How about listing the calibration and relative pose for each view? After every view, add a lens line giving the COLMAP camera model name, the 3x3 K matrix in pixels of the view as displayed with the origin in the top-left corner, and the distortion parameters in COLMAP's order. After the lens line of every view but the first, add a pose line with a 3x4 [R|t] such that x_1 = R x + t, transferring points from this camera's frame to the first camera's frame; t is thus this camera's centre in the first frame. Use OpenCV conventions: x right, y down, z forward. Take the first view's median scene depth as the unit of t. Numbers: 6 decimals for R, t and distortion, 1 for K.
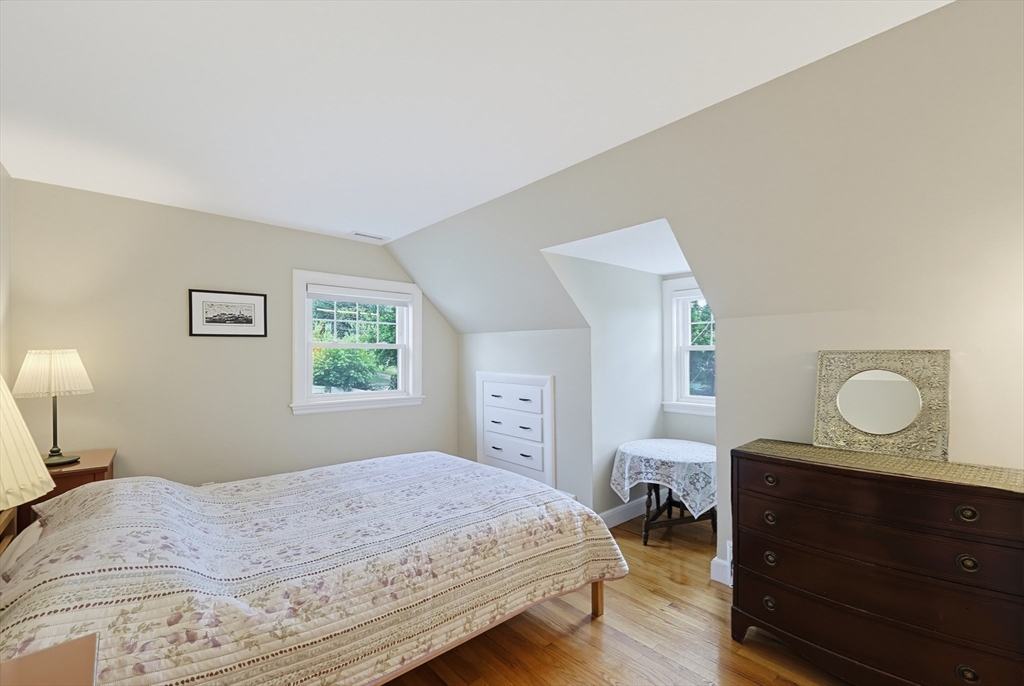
lens RADIAL K [[435.3, 0, 514.5], [0, 435.3, 350.7], [0, 0, 1]] dist [-0.000725, -0.000515]
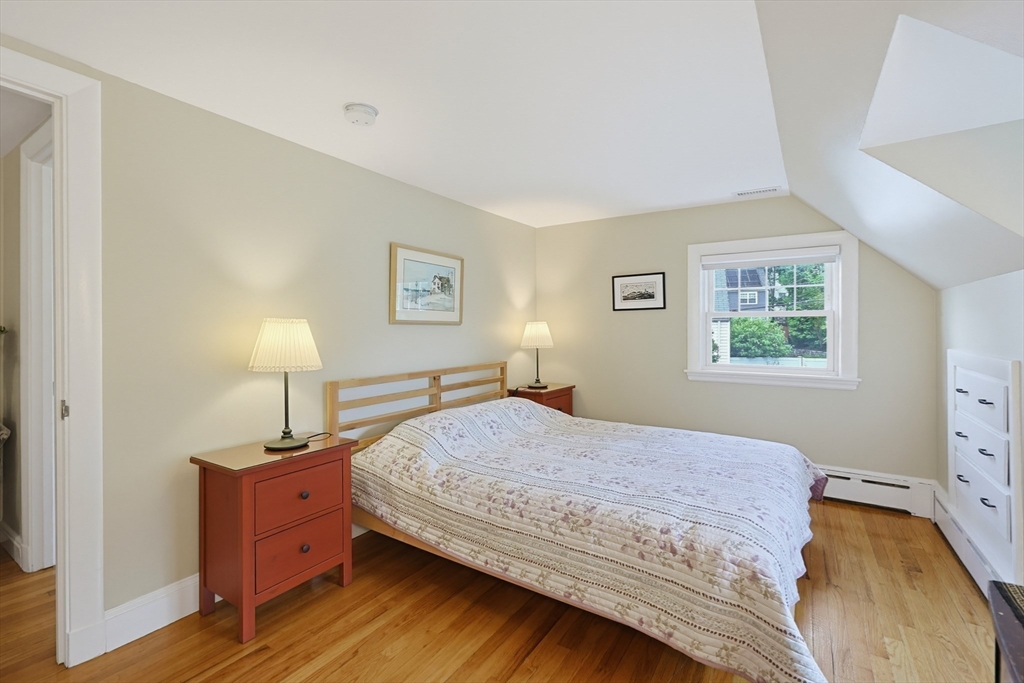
lens RADIAL K [[435.3, 0, 536.9], [0, 435.3, 327.2], [0, 0, 1]] dist [-0.000725, -0.000515]
pose [[0.308595, 0.000333, -0.951193, 0.754040], [0.009792, 0.999946, 0.003527, 0.016054], [0.951143, -0.010403, 0.308575, 0.569528]]
